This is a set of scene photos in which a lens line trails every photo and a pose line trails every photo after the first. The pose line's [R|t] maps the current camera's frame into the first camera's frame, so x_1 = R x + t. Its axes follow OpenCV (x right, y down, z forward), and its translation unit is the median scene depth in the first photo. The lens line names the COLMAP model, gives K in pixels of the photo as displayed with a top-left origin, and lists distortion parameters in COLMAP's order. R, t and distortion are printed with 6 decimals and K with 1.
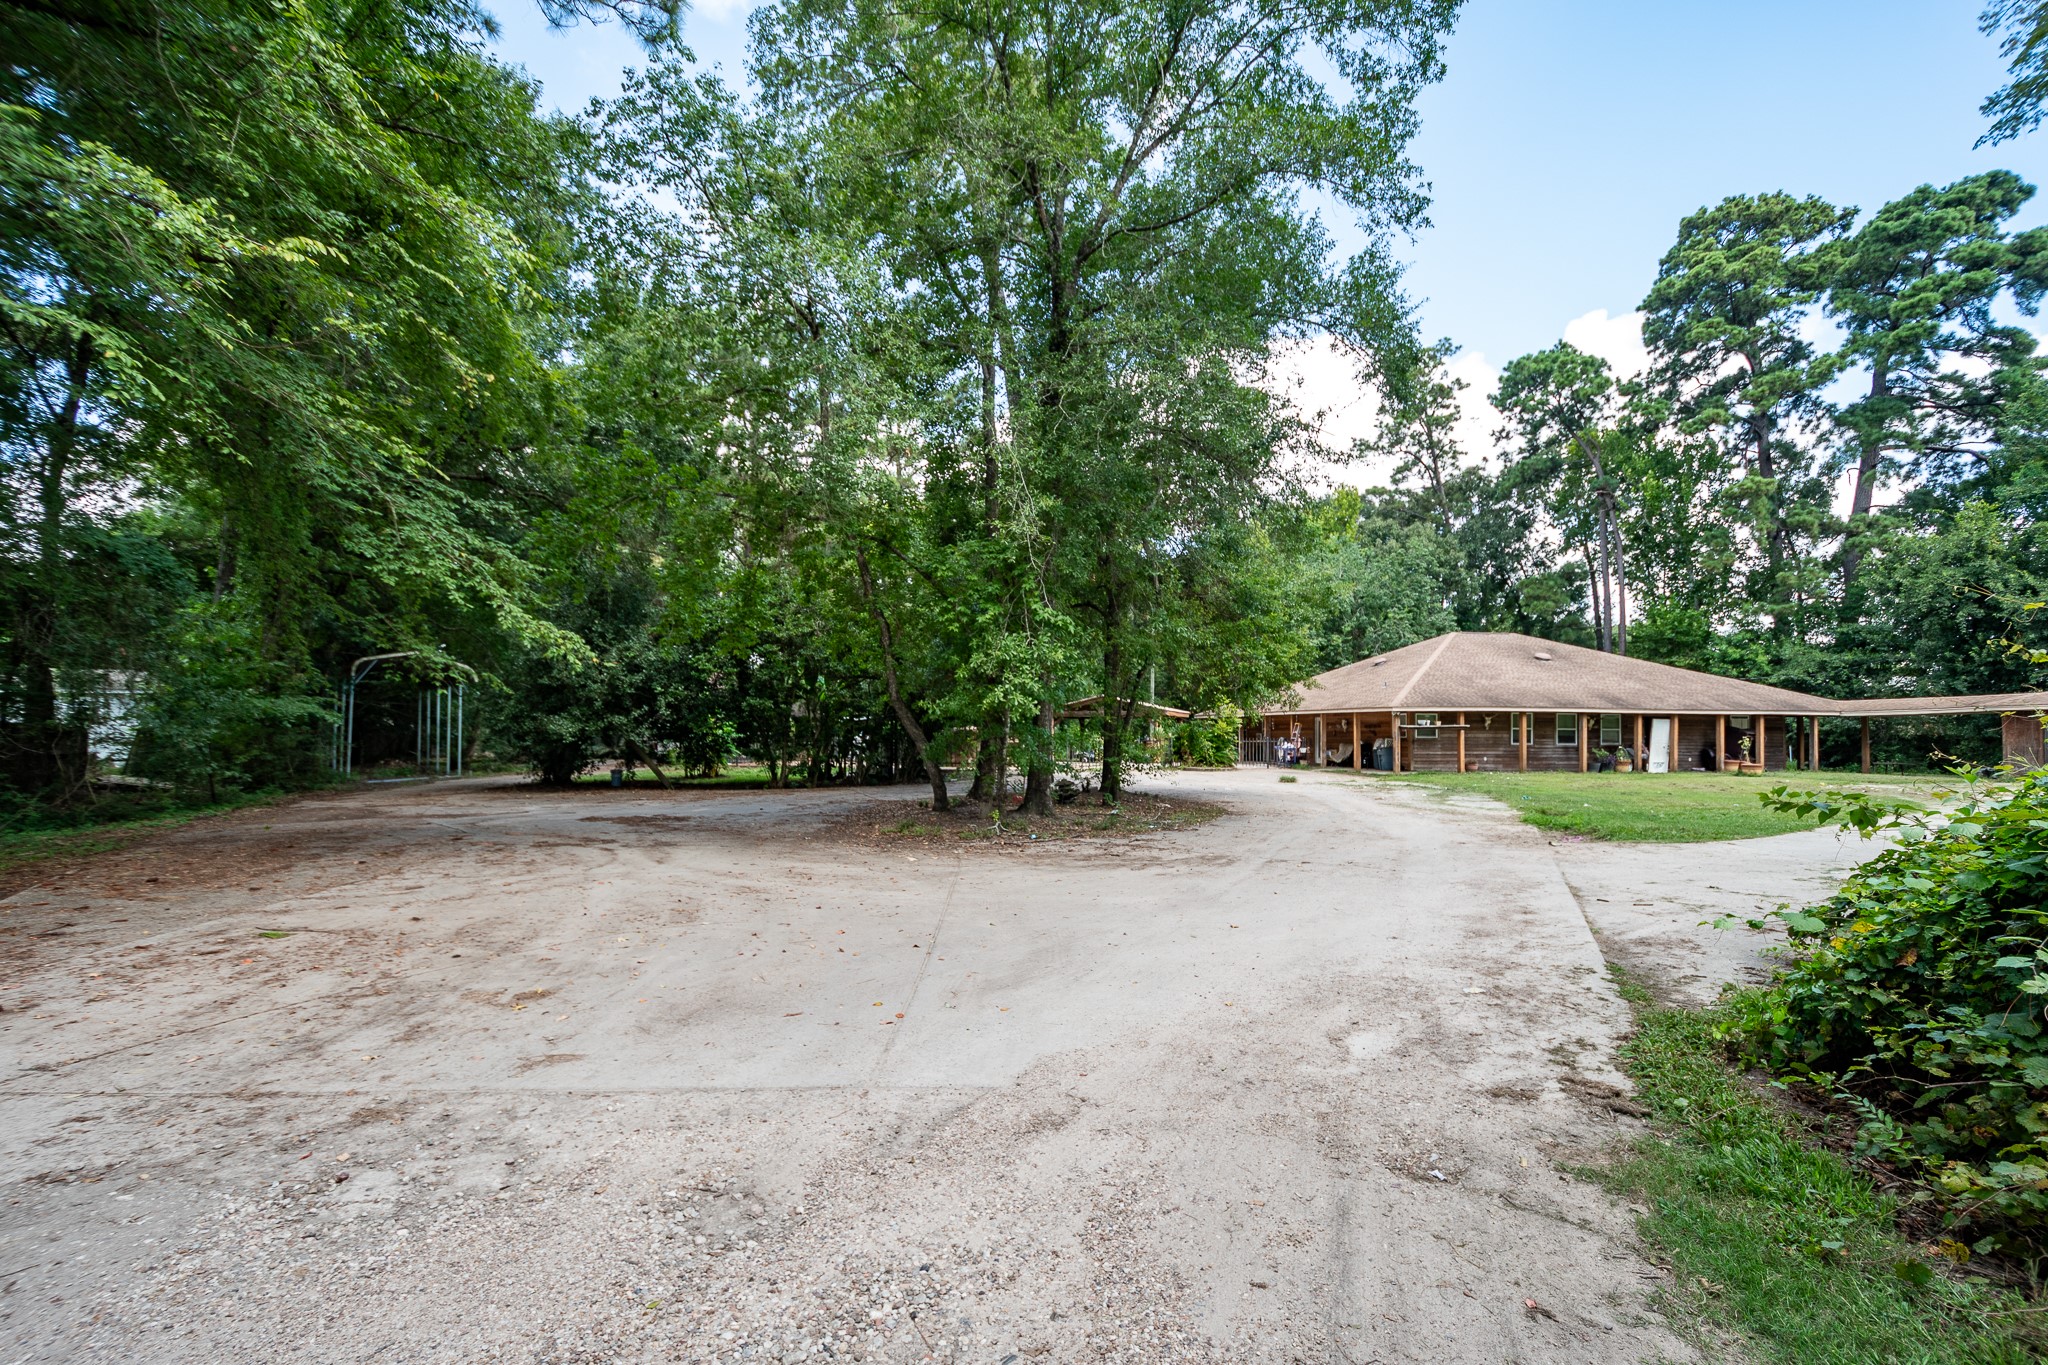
lens RADIAL K [[871.6, 0, 1032.5], [0, 871.6, 712.0], [0, 0, 1]] dist [0.001891, -0.000238]
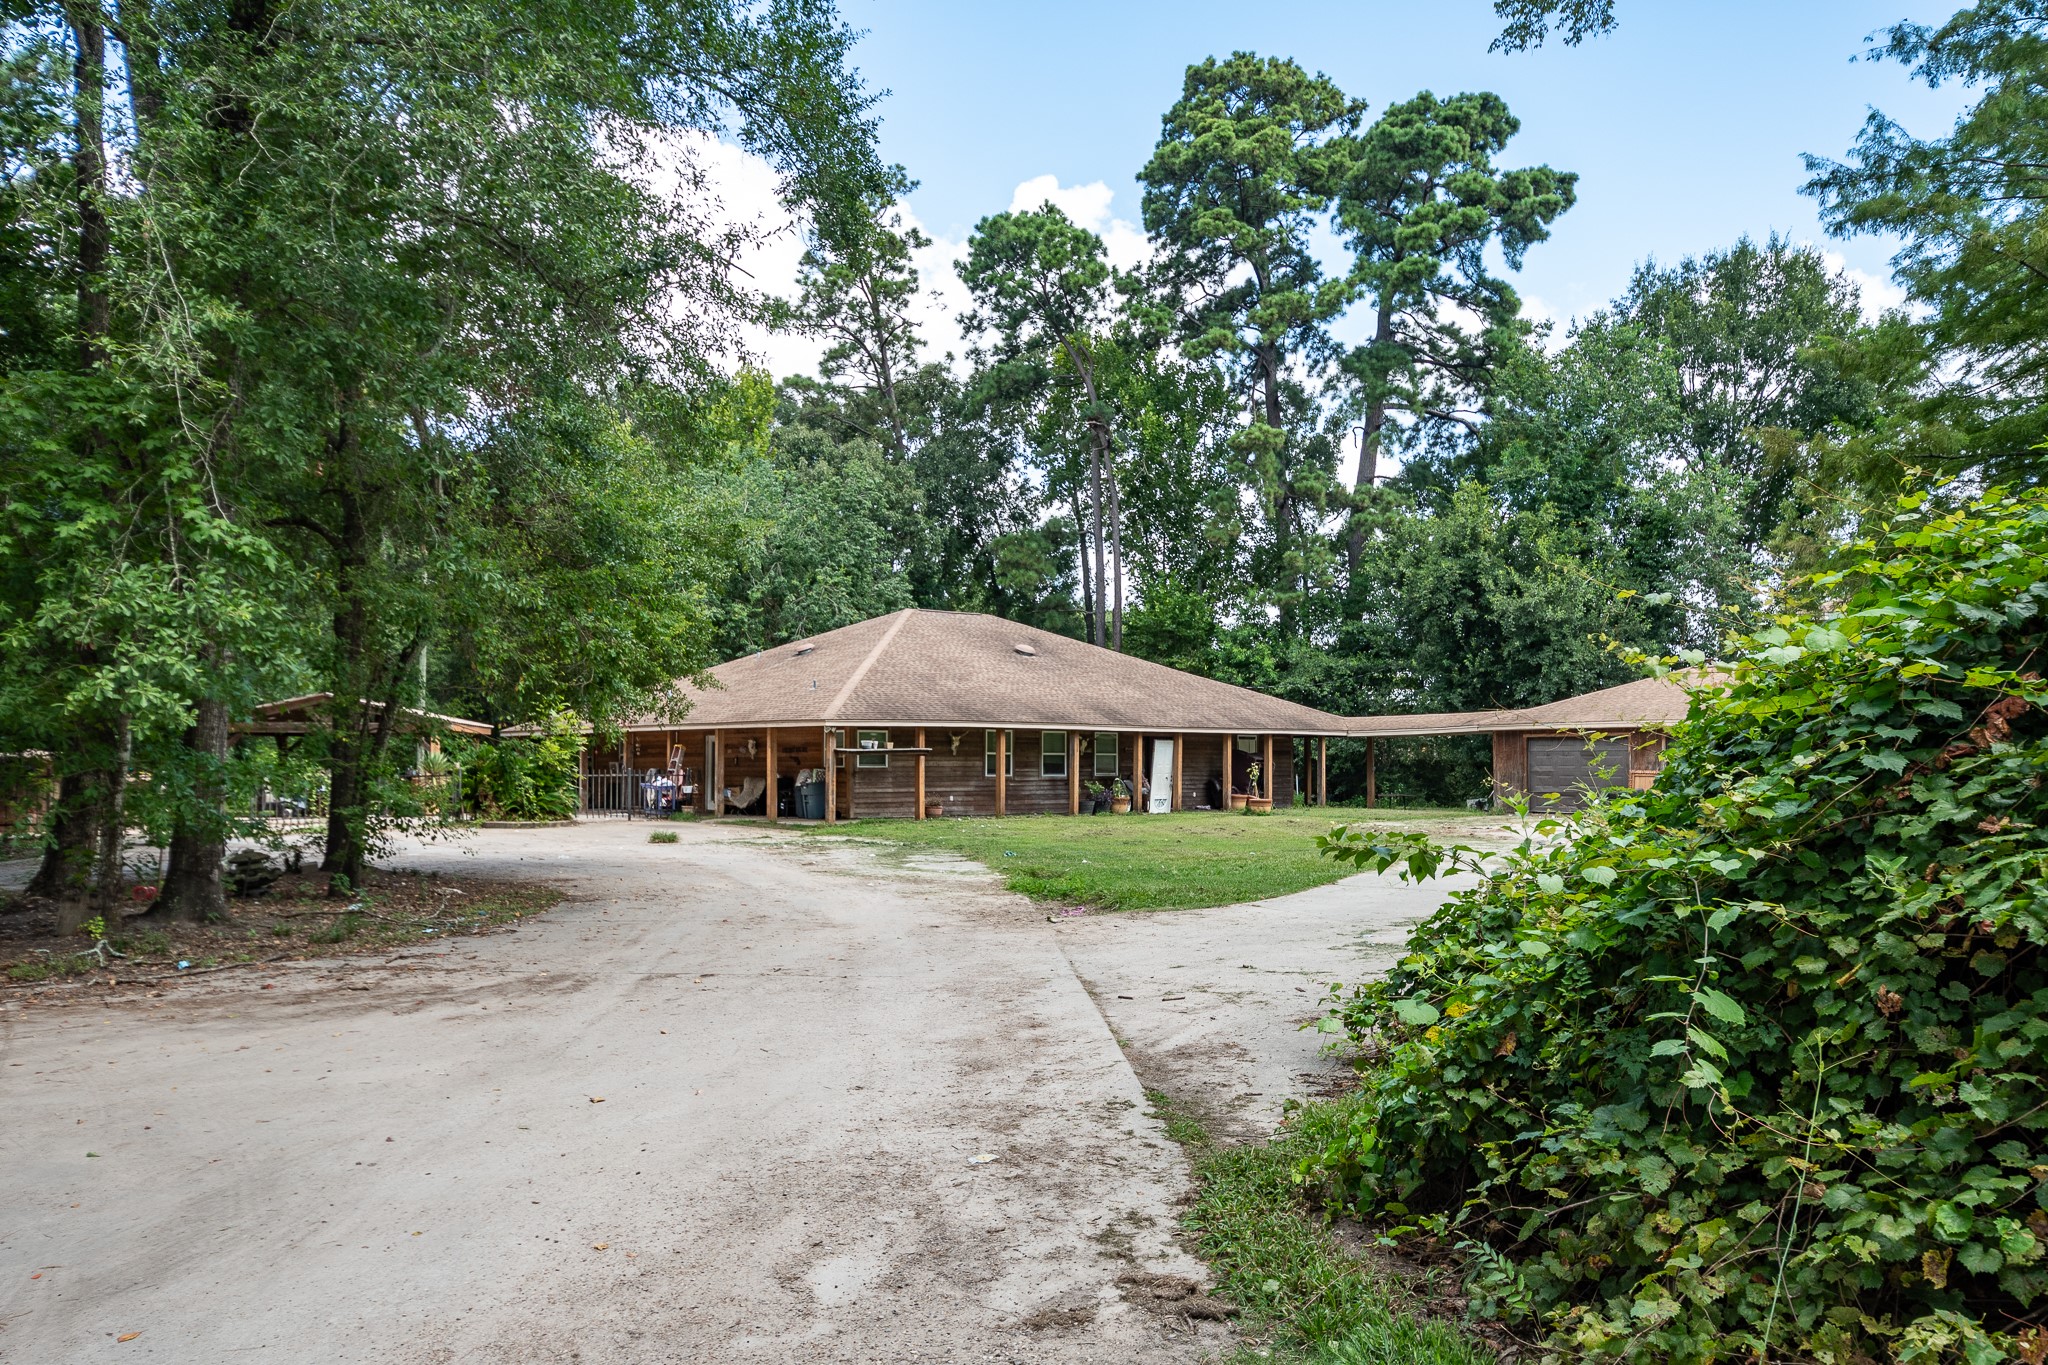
lens RADIAL K [[1445.0, 0, 985.4], [0, 1445.0, 707.3], [0, 0, 1]] dist [0.047813, -0.049905]
pose [[0.873246, 0.013973, 0.487079, -0.002560], [-0.007257, 0.999851, -0.015673, 0.000945], [-0.487225, 0.010152, 0.873217, 0.011393]]
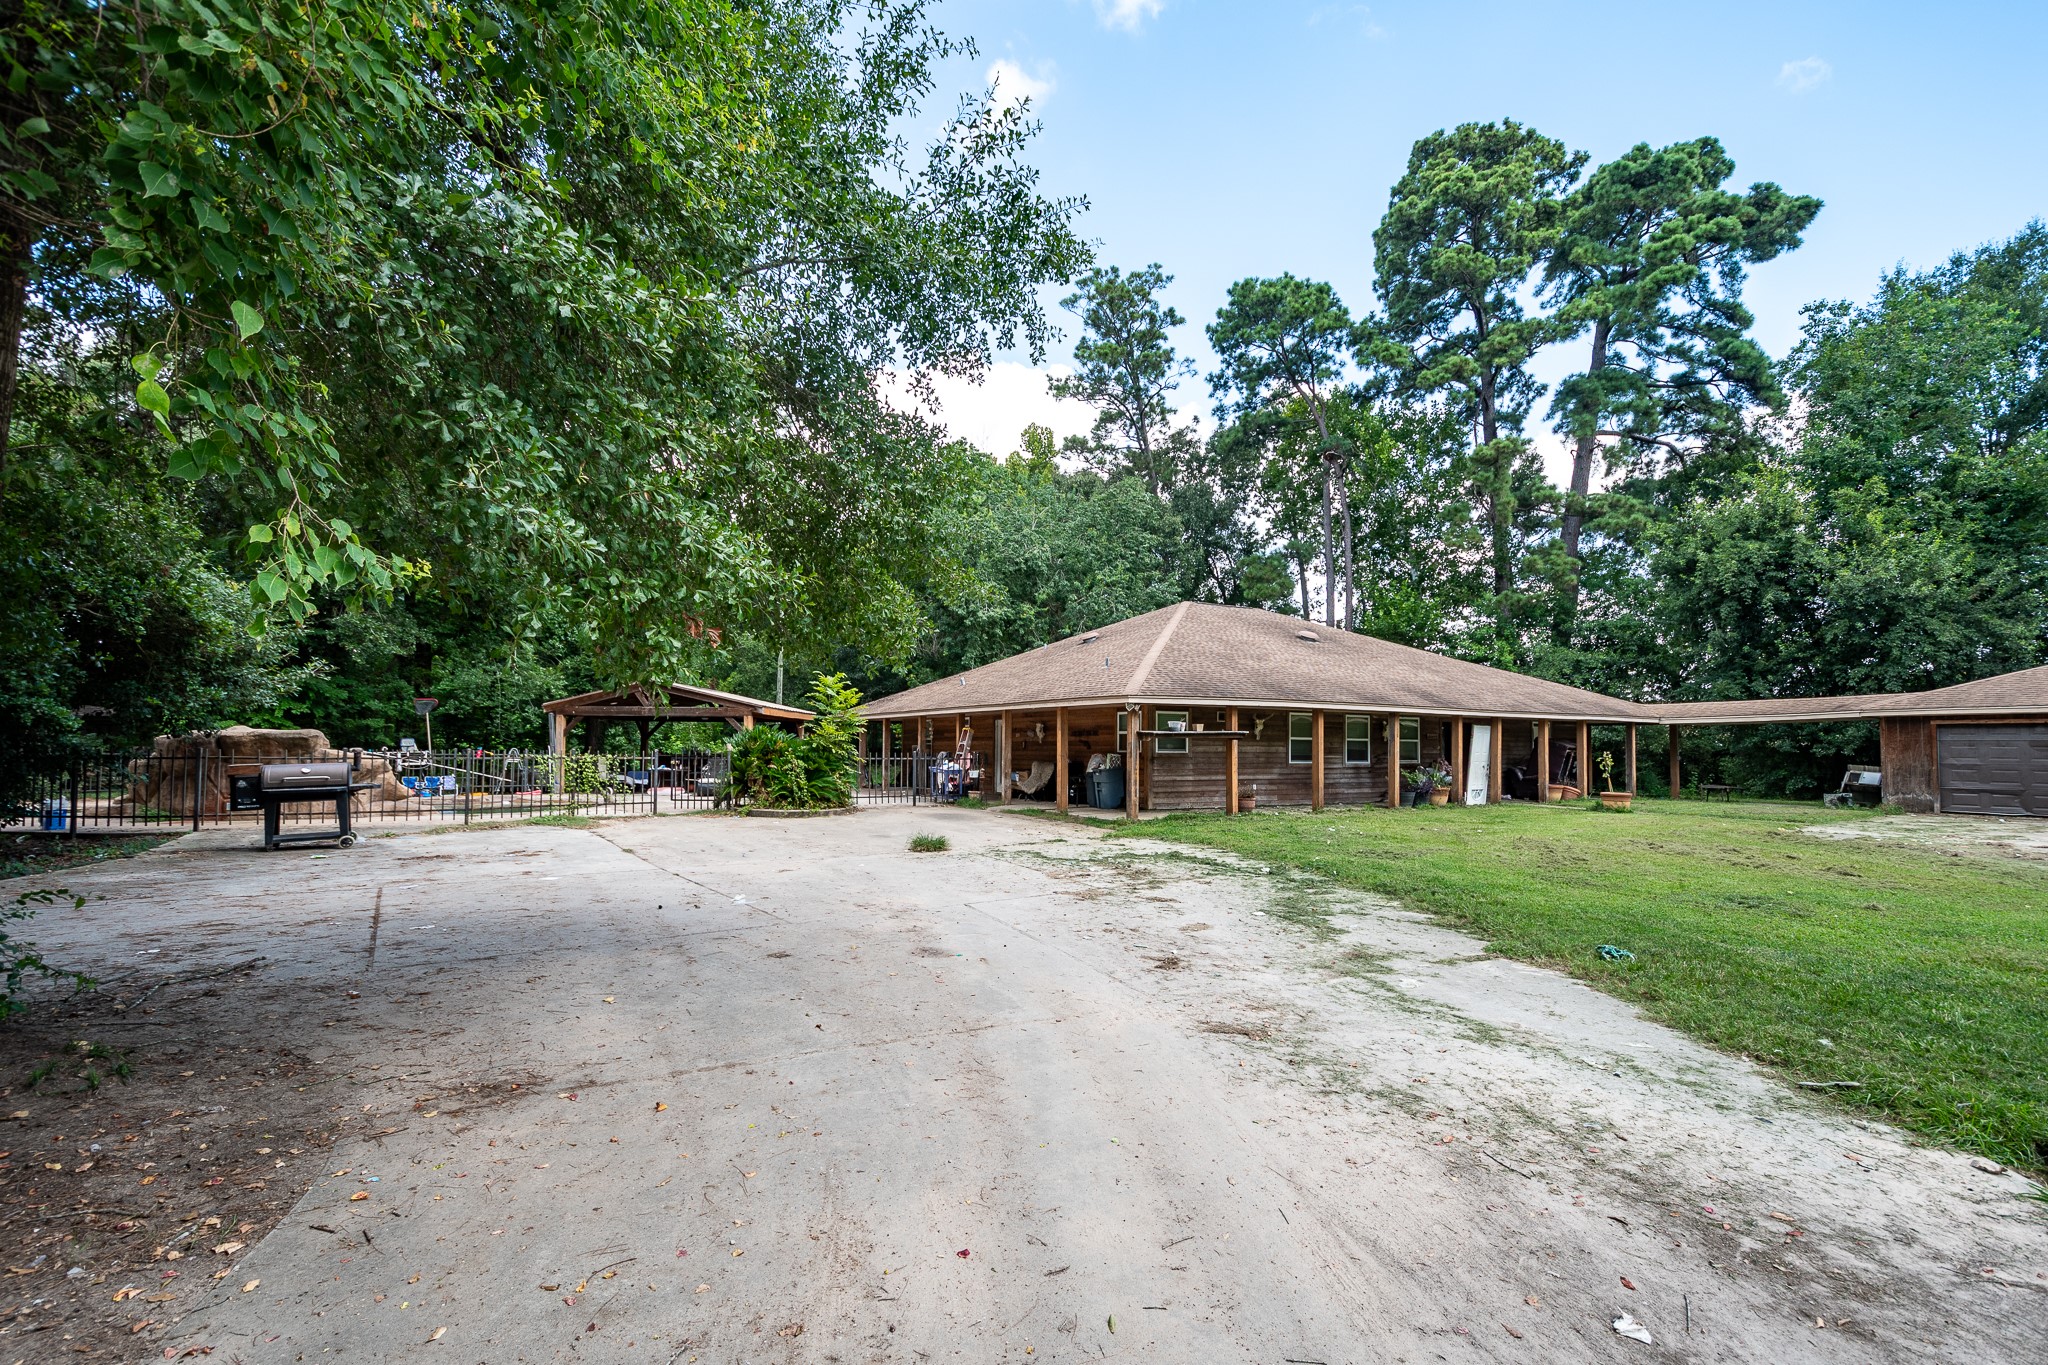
lens RADIAL K [[871.6, 0, 1032.5], [0, 871.6, 712.0], [0, 0, 1]] dist [0.001891, -0.000238]
pose [[0.940788, 0.015915, 0.338621, 0.156796], [-0.010706, 0.999794, -0.017247, 0.012785], [-0.338826, 0.012601, 0.940765, 0.458839]]
